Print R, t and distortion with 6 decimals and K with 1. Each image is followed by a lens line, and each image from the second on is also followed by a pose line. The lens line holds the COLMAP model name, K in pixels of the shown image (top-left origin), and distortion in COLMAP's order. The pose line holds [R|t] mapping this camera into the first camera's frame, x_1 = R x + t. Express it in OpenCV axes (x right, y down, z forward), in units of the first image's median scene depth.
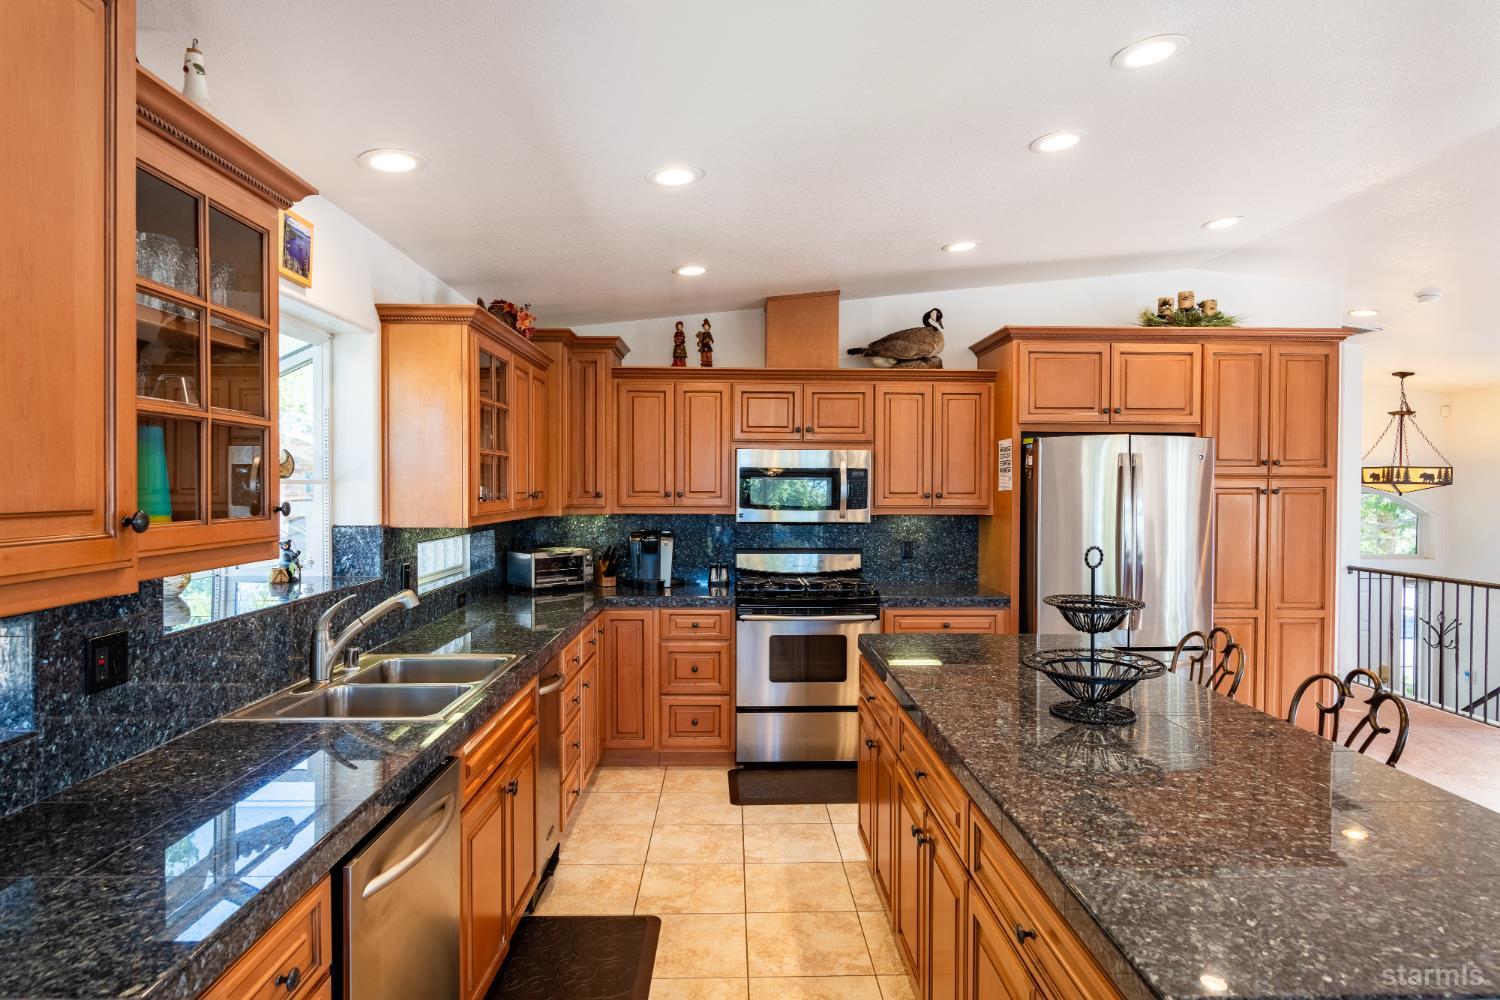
lens RADIAL K [[854.8, 0, 752.6], [0, 854.8, 501.8], [0, 0, 1]] dist [-0.006717, 0.003393]
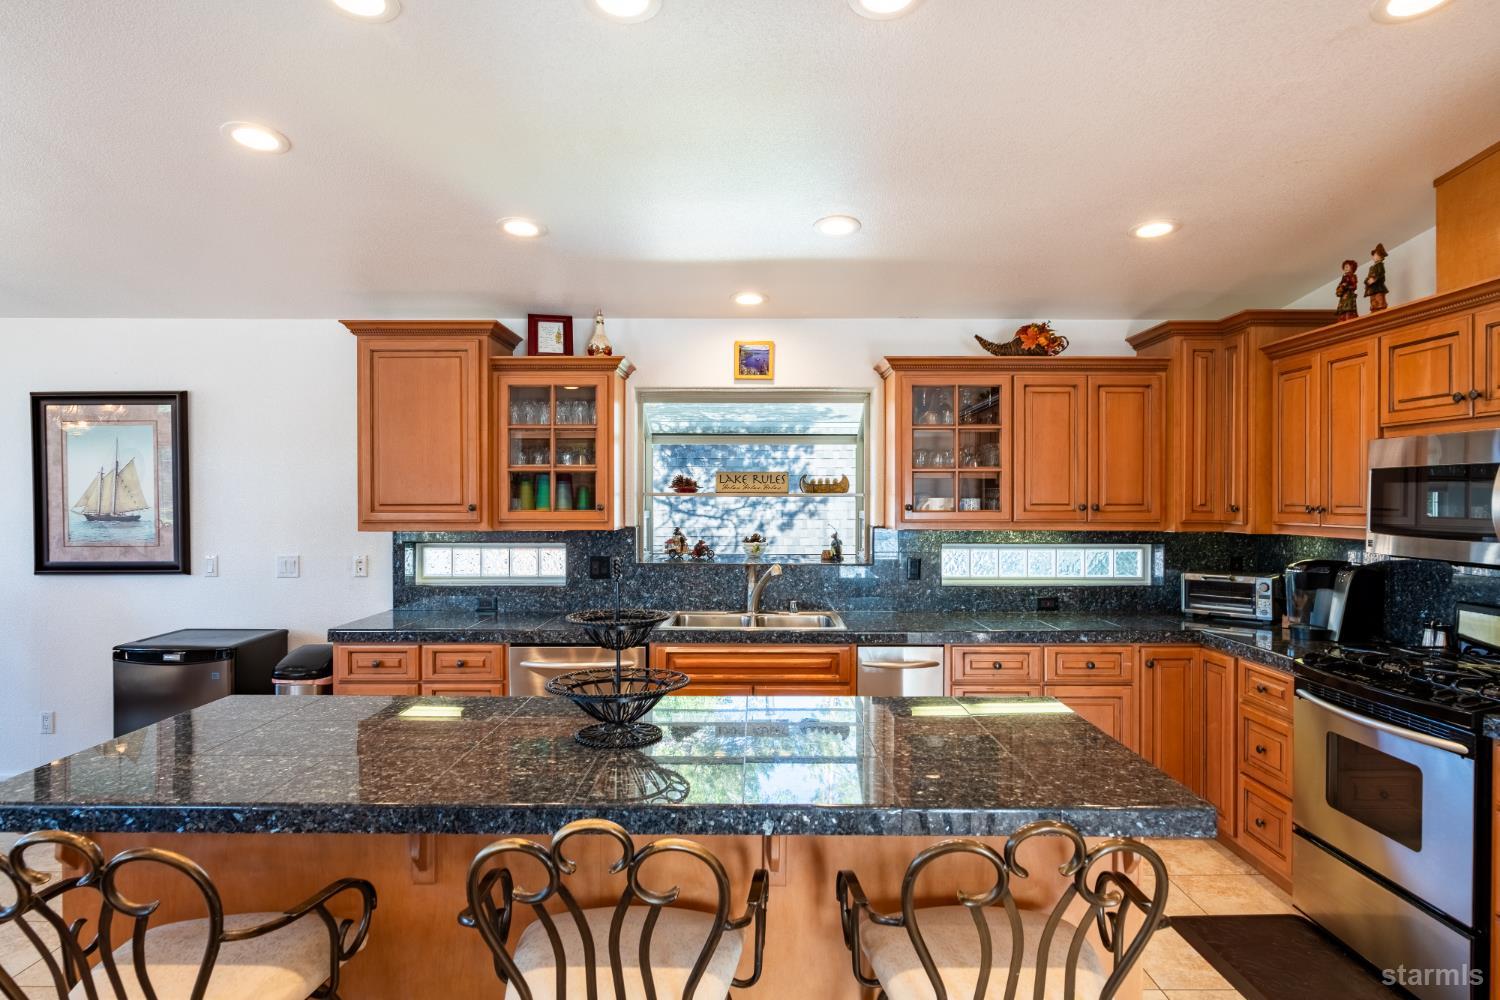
lens RADIAL K [[854.8, 0, 752.6], [0, 854.8, 501.8], [0, 0, 1]] dist [-0.006717, 0.003393]
pose [[-0.027325, -0.000614, -0.999626, 0.650450], [-0.021906, 0.999760, -0.000015, -0.004929], [0.999387, 0.021897, -0.027332, 0.567890]]
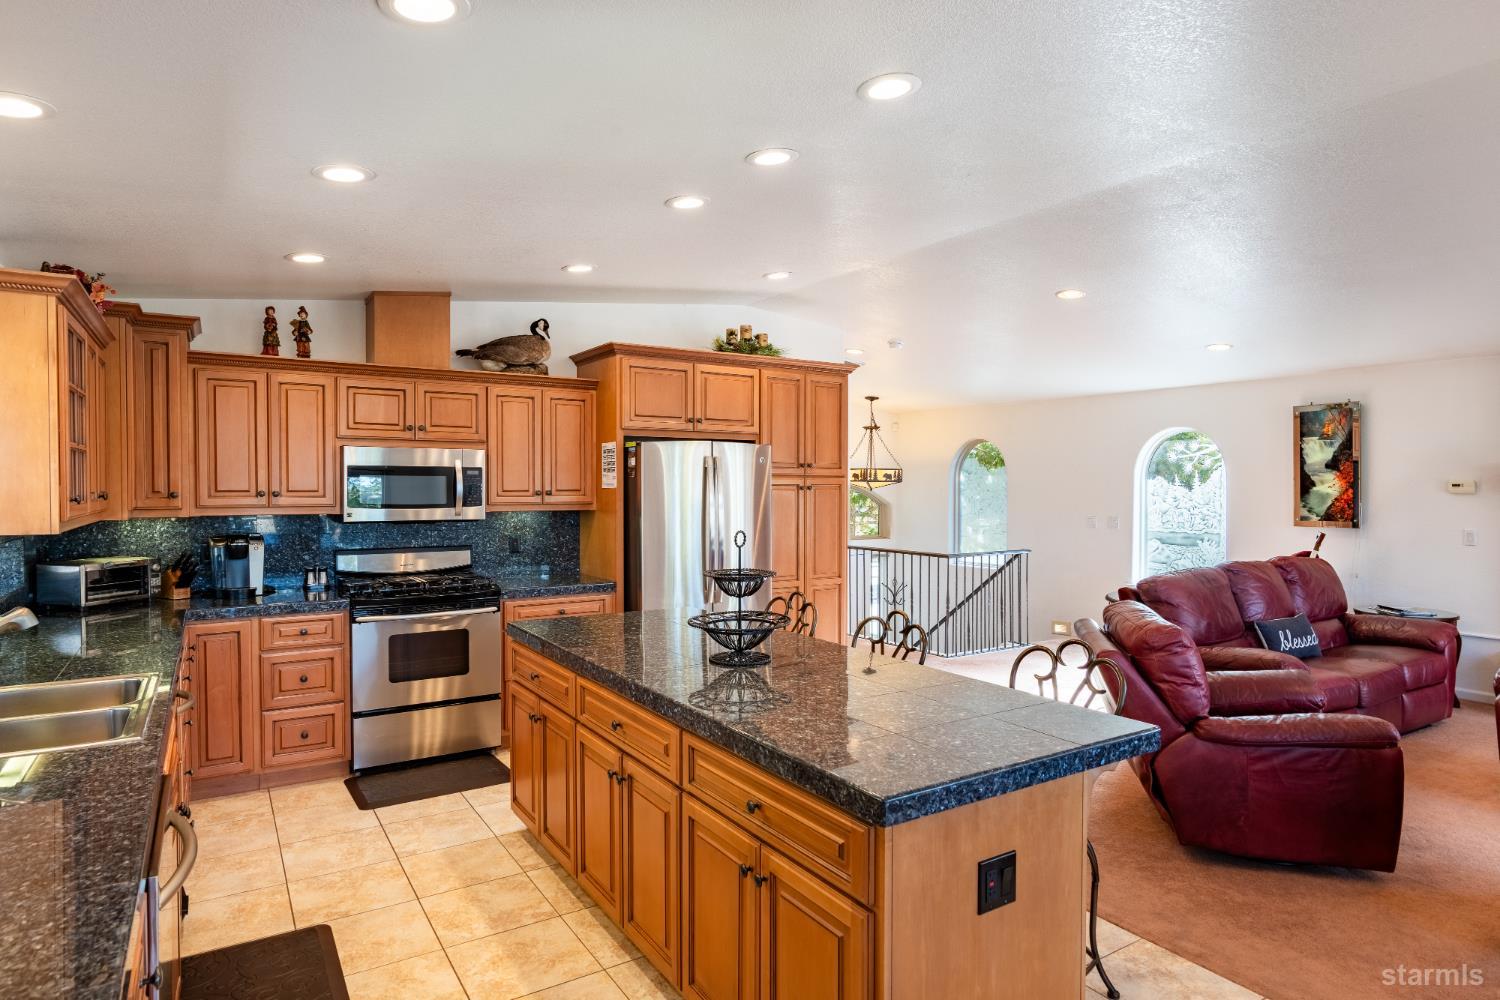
lens RADIAL K [[854.8, 0, 752.6], [0, 854.8, 501.8], [0, 0, 1]] dist [-0.006717, 0.003393]
pose [[0.858044, -0.012797, 0.513417, -0.119999], [0.011414, 0.999918, 0.005848, 0.000491], [-0.513449, 0.000842, 0.858120, -0.059892]]
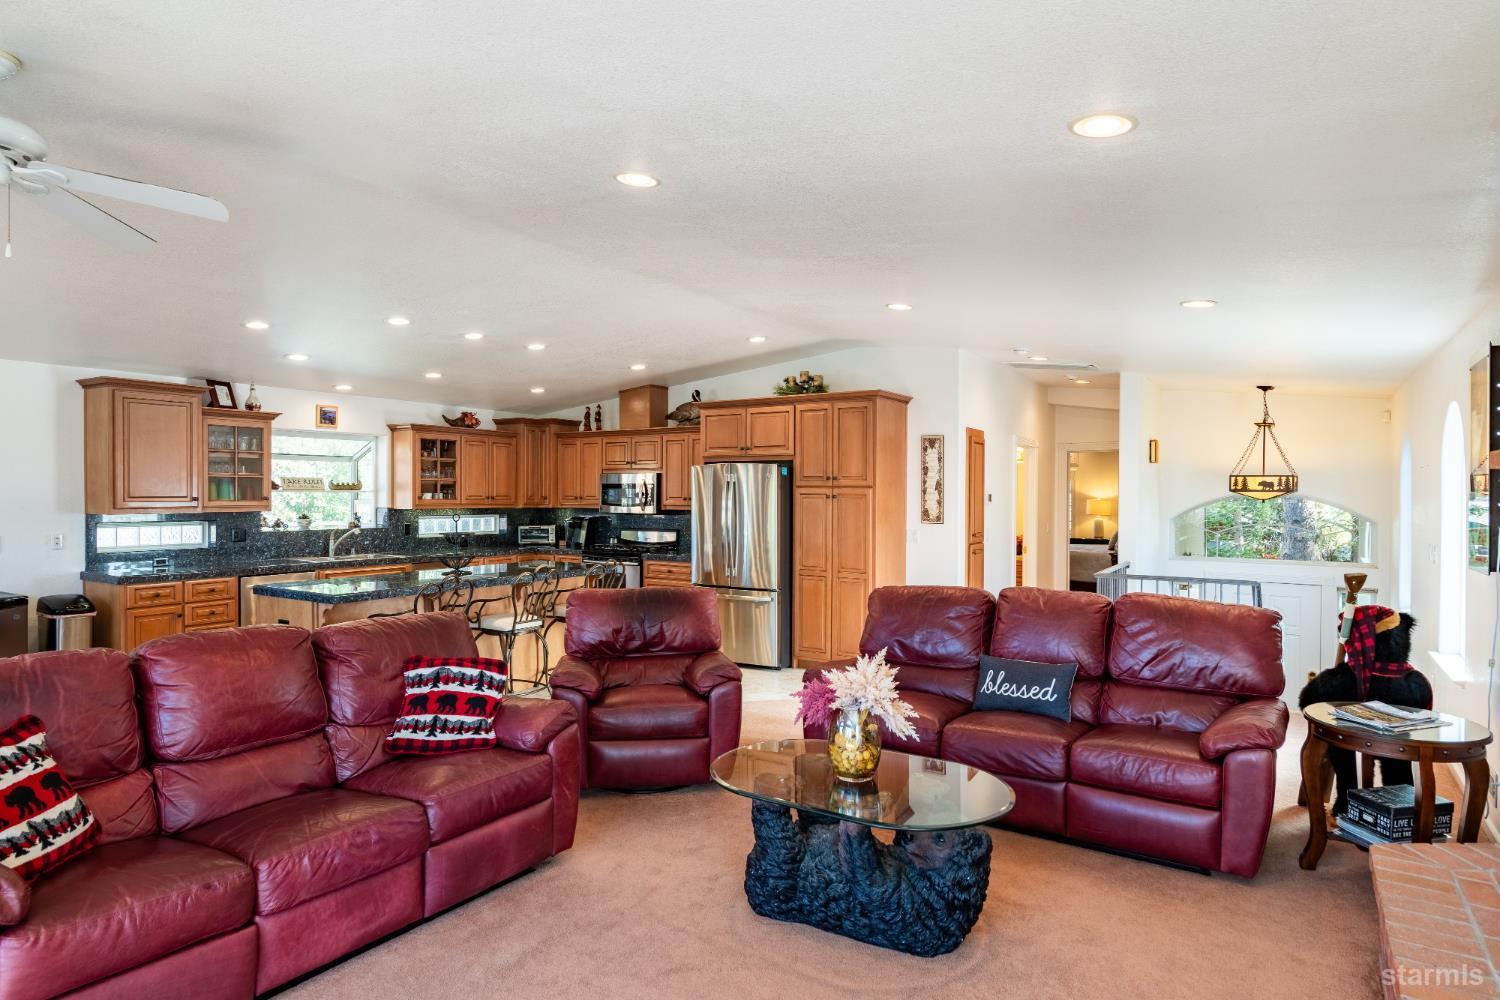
lens RADIAL K [[854.8, 0, 752.6], [0, 854.8, 501.8], [0, 0, 1]] dist [-0.006717, 0.003393]
pose [[0.827009, 0.003843, -0.562176, 1.354026], [-0.011330, 0.999887, -0.009832, 0.015291], [0.562075, 0.014501, 0.826959, -0.382588]]
